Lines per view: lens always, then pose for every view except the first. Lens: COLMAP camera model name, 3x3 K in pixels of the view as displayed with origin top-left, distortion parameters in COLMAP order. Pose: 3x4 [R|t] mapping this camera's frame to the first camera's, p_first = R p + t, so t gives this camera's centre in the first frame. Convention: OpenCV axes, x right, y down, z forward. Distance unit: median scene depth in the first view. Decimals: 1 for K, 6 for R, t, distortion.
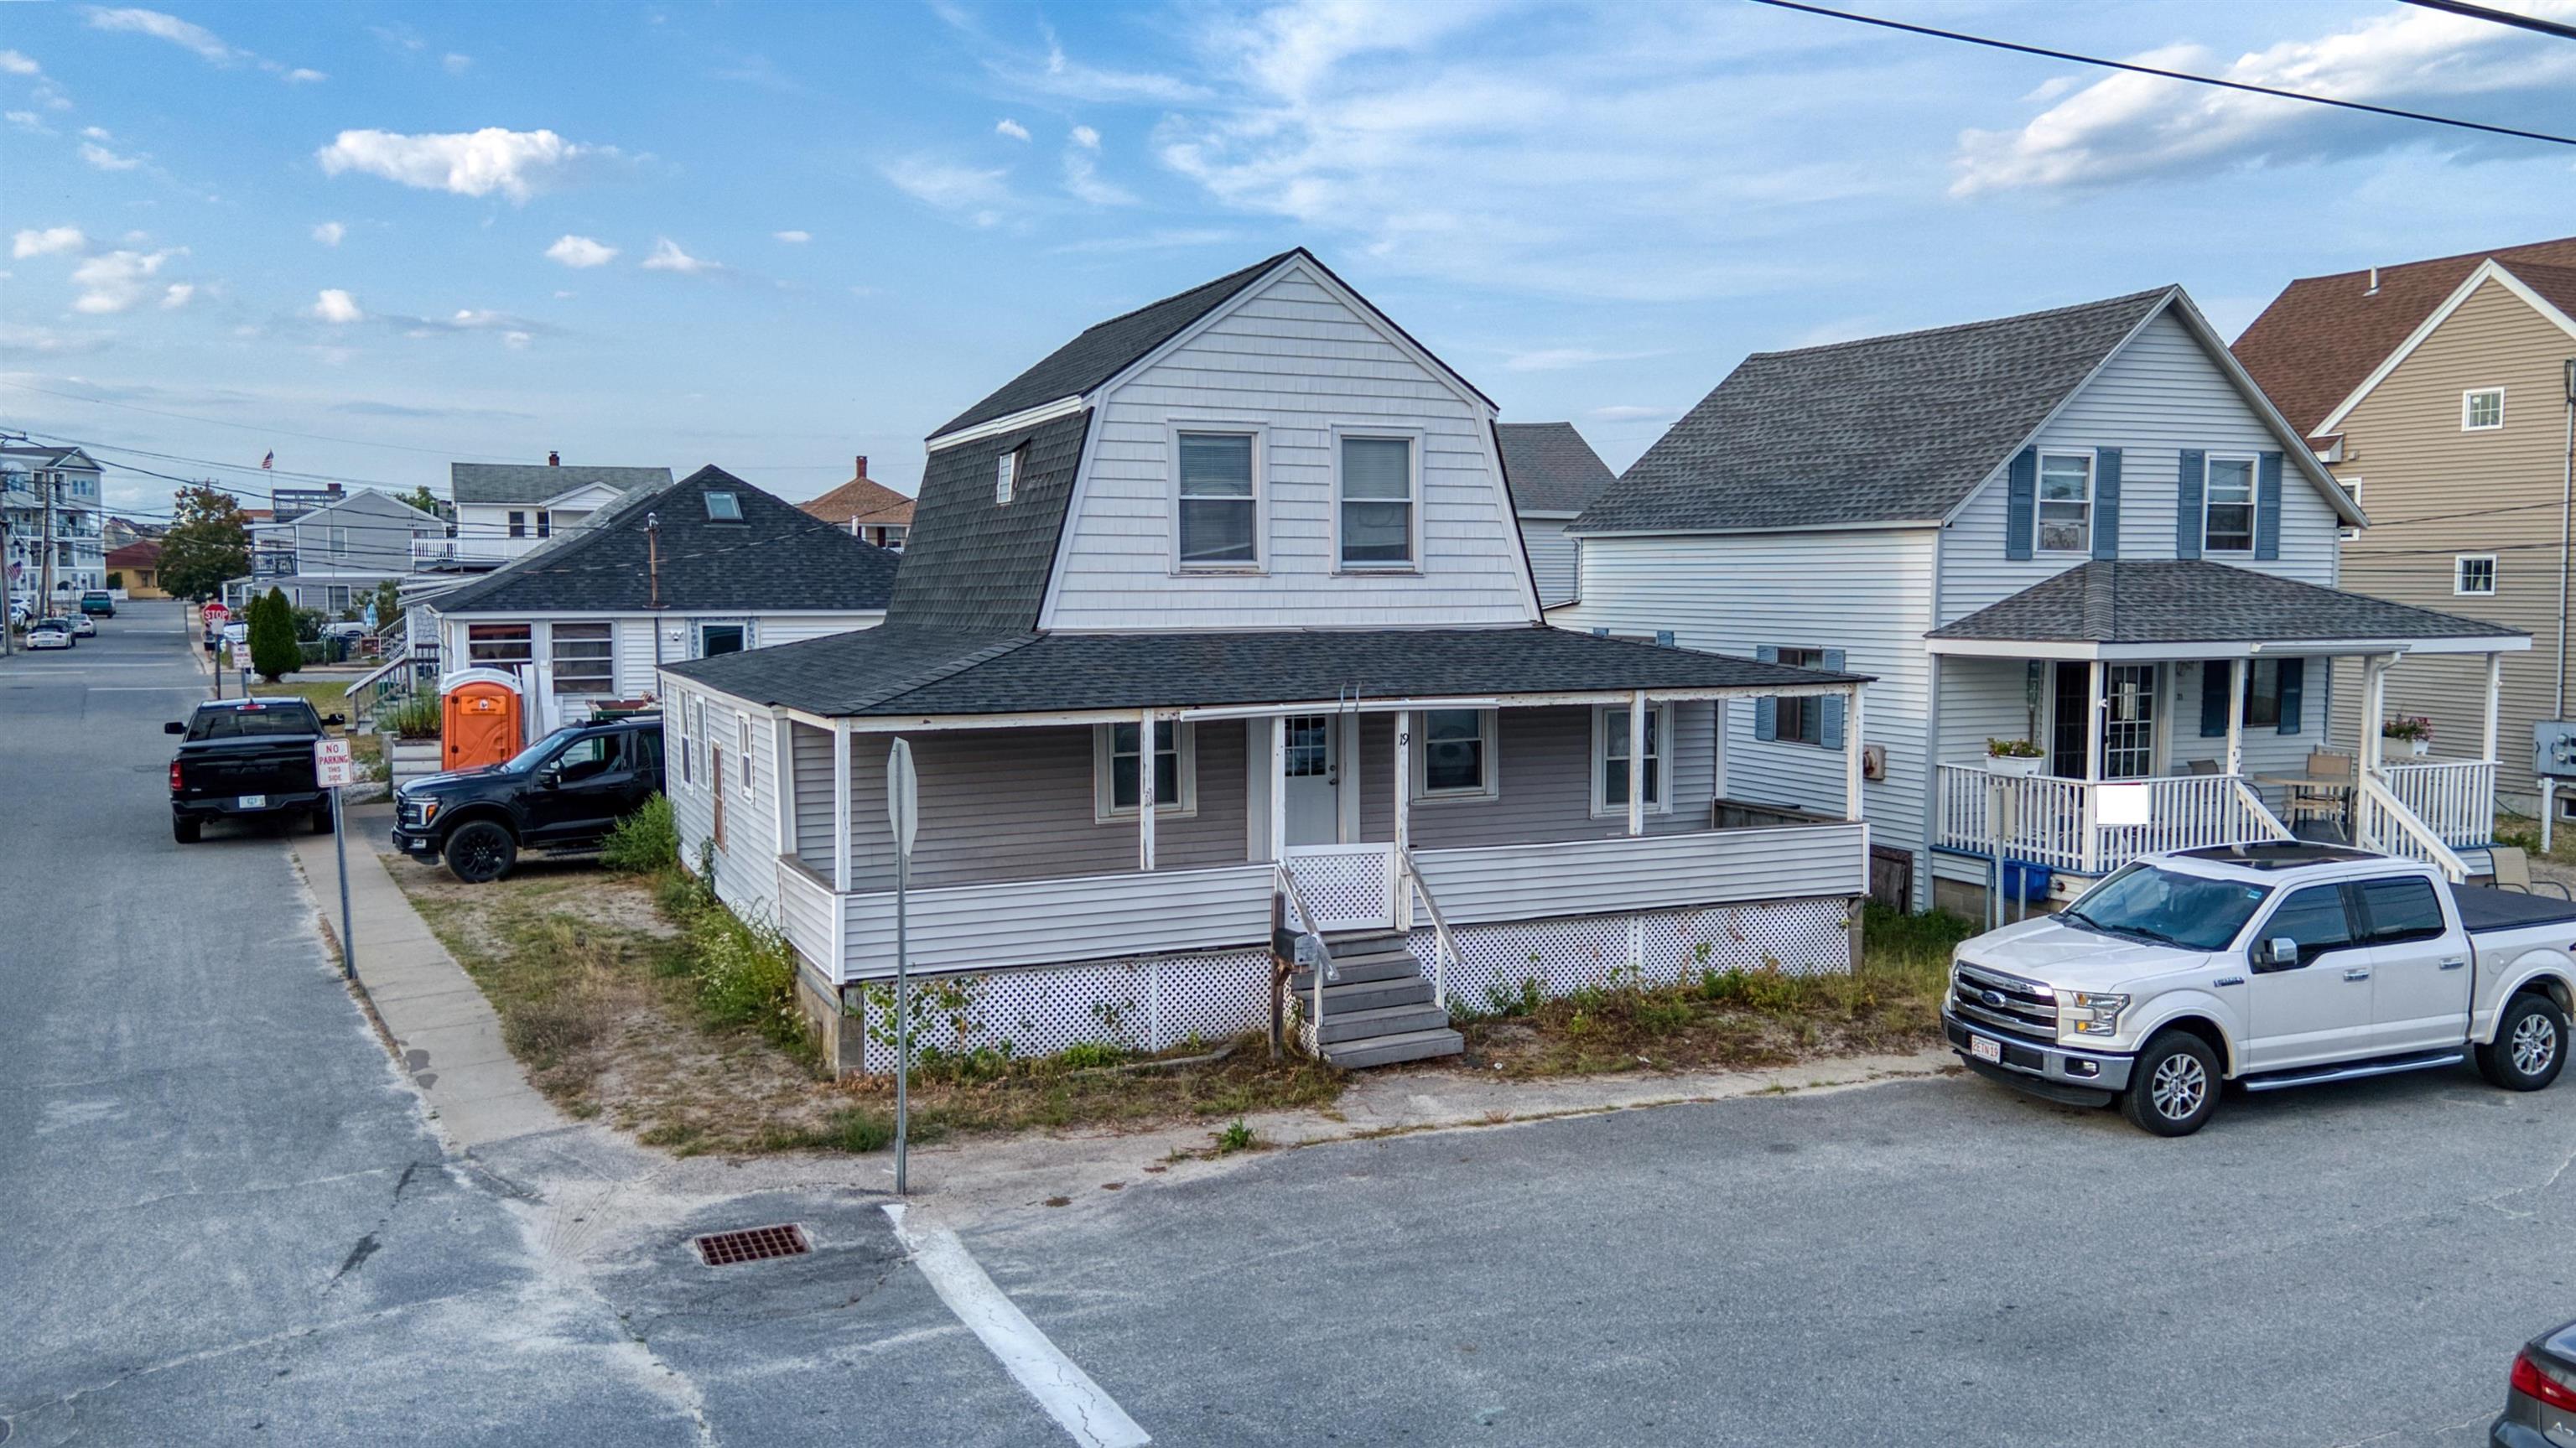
lens RADIAL K [[1945.3, 0, 1288.0], [0, 1945.3, 724.0], [0, 0, 1]] dist [0.105044, -0.143078]
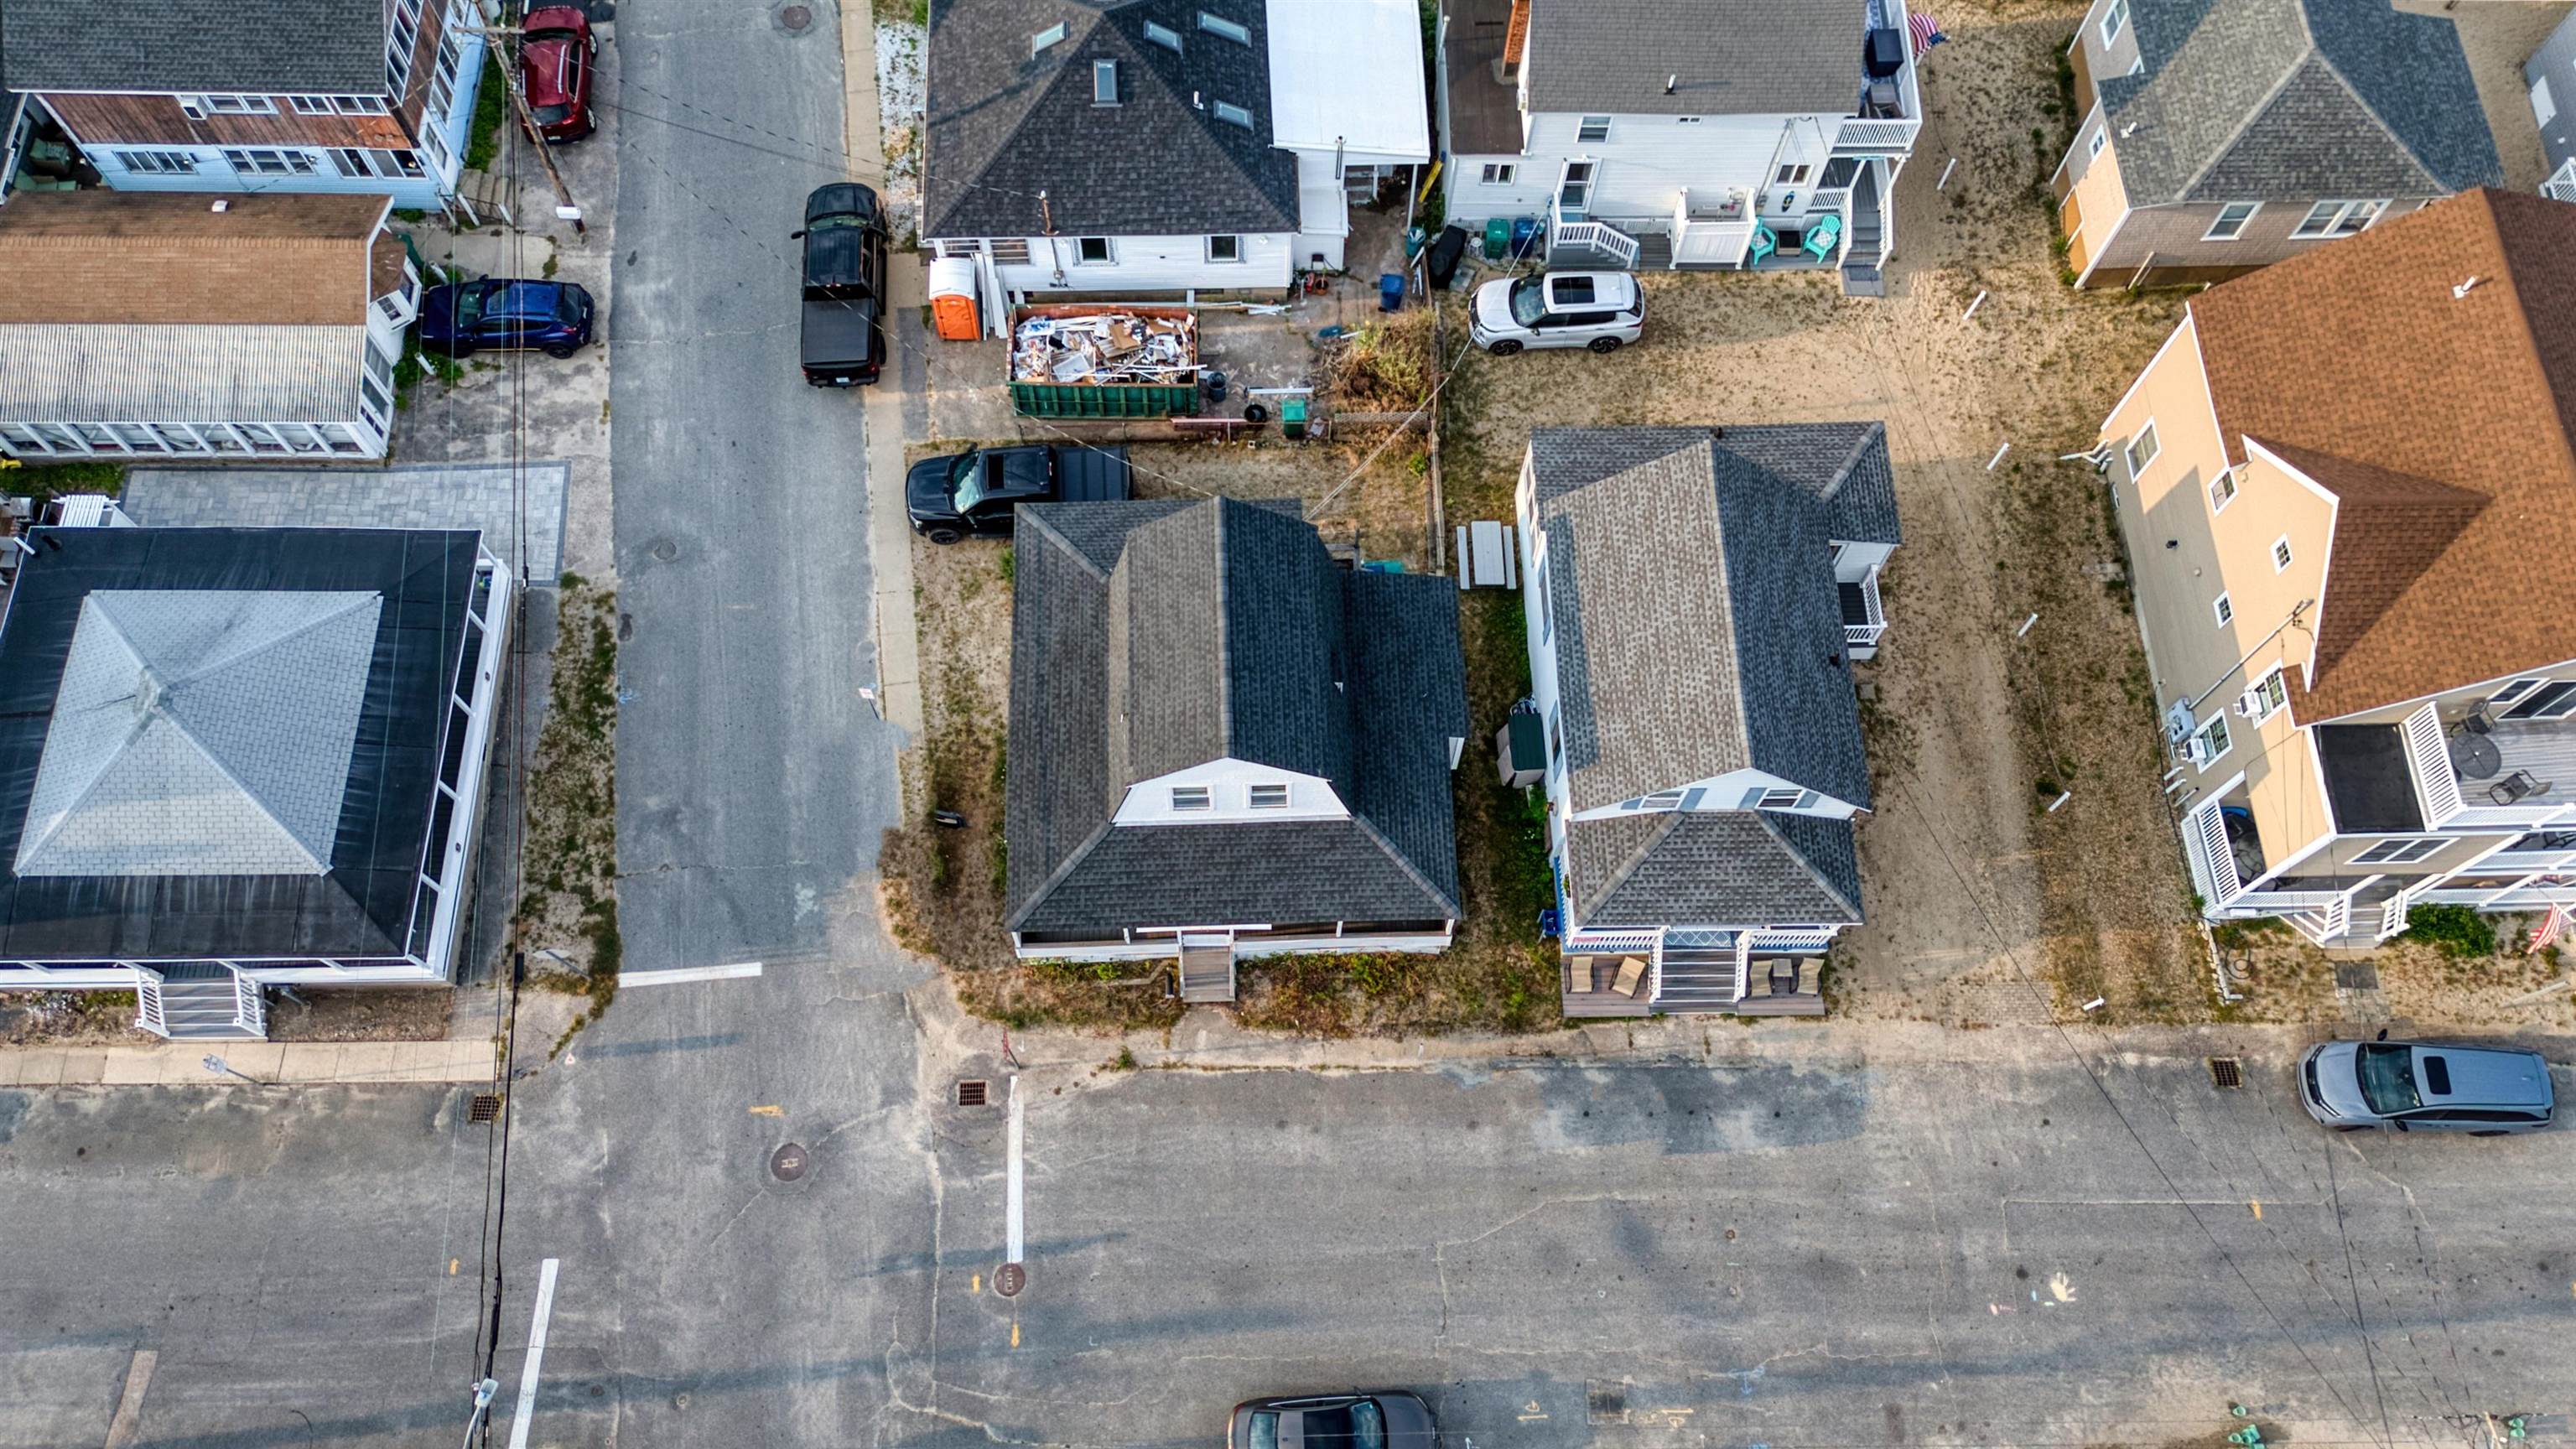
lens RADIAL K [[1911.7, 0, 1288.0], [0, 1911.7, 724.5], [0, 0, 1]] dist [0.103521, -0.122468]
pose [[0.925404, 0.353103, -0.137645, 0.393249], [-0.037709, 0.447183, 0.893647, -2.440809], [0.377102, -0.821794, 0.427140, 0.177622]]
